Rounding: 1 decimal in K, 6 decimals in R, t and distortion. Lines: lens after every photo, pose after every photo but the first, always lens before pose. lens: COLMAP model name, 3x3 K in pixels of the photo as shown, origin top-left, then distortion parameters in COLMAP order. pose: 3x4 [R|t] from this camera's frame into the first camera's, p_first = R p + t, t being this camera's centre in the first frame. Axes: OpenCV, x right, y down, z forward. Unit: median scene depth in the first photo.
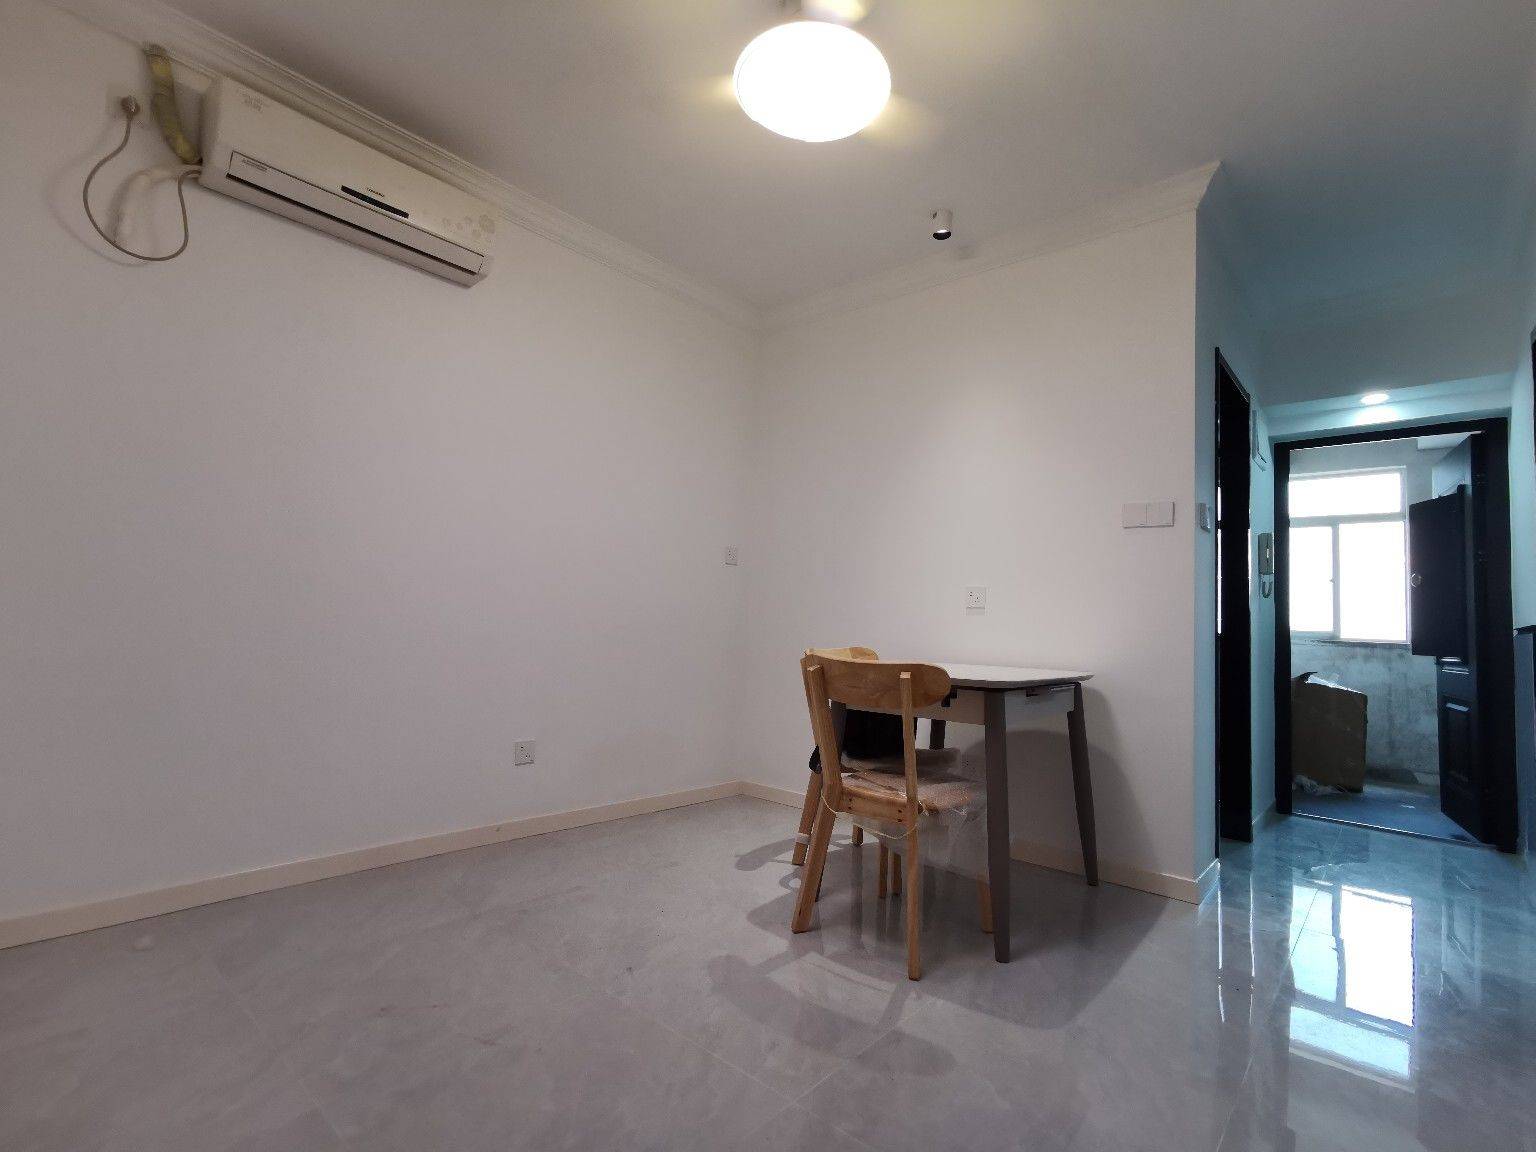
lens RADIAL K [[735.6, 0, 768.0], [0, 735.6, 576.0], [0, 0, 1]] dist [-0.001602, 0.000246]
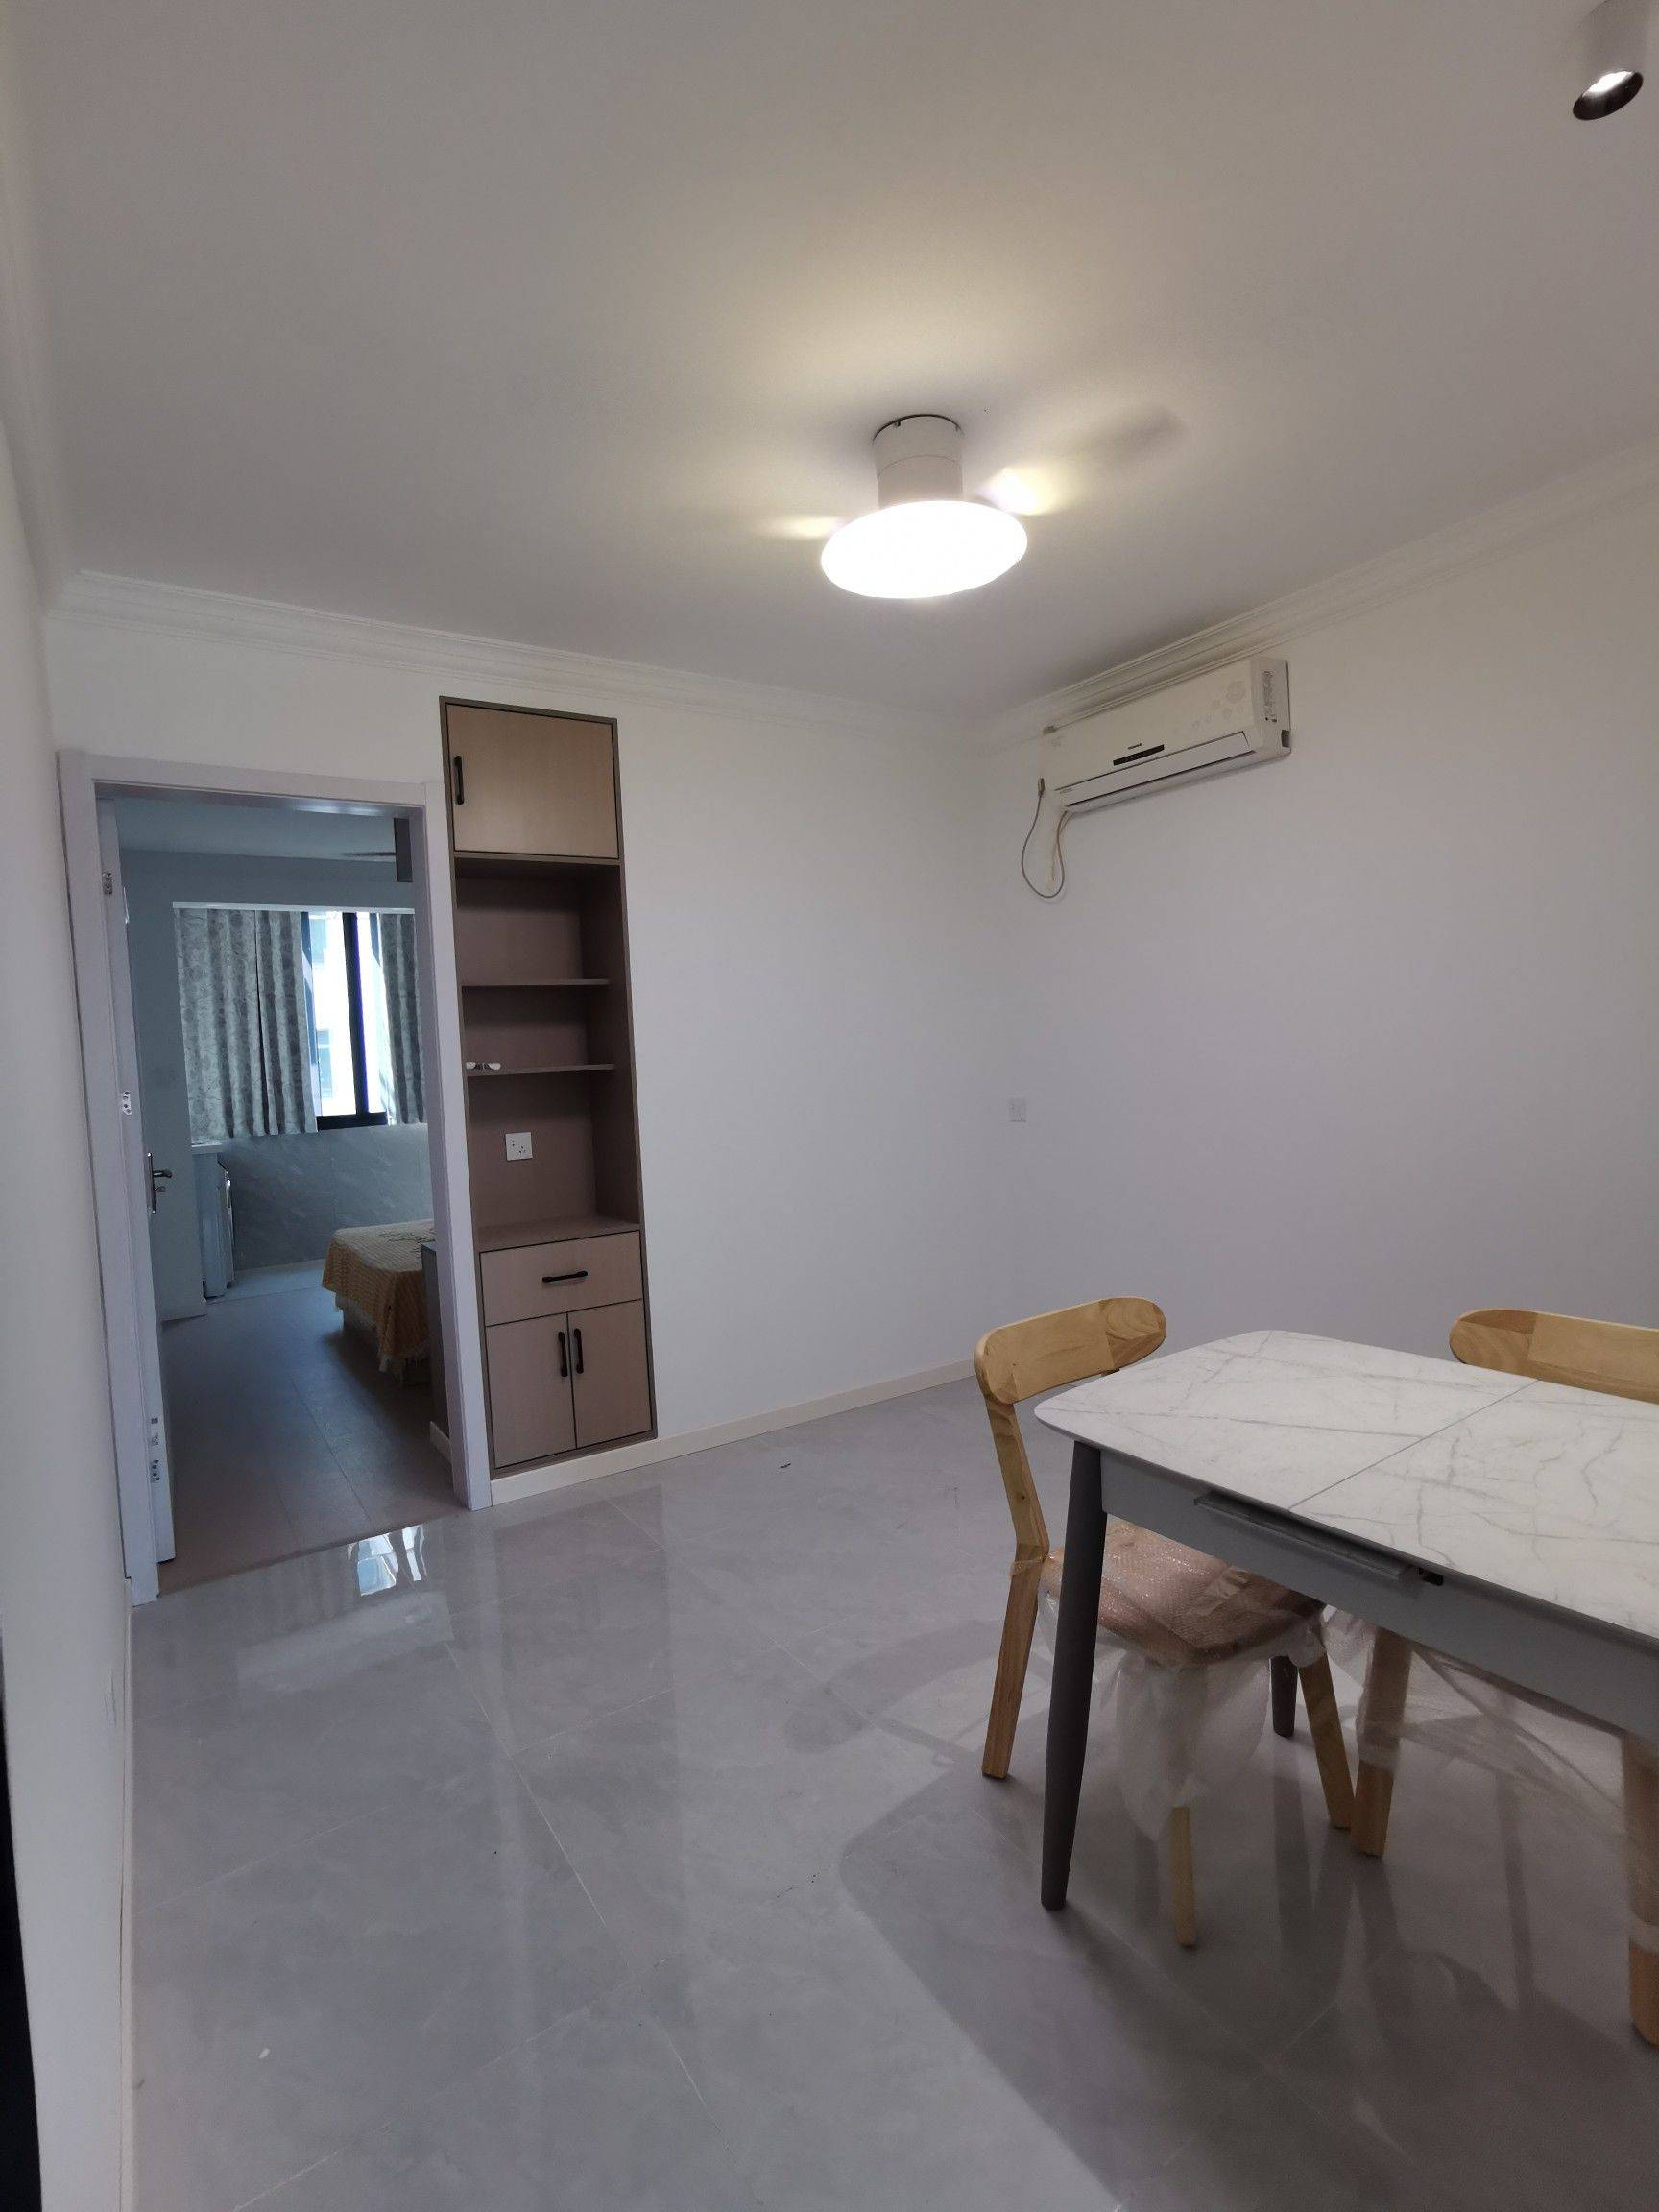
lens RADIAL K [[1059.4, 0, 829.5], [0, 1059.4, 1106.0], [0, 0, 1]] dist [-0.001602, 0.000246]
pose [[-0.259421, 0.021304, -0.965529, 1.103794], [0.097730, 0.995204, -0.004300, -0.089909], [0.960807, -0.095477, -0.260259, 1.080921]]
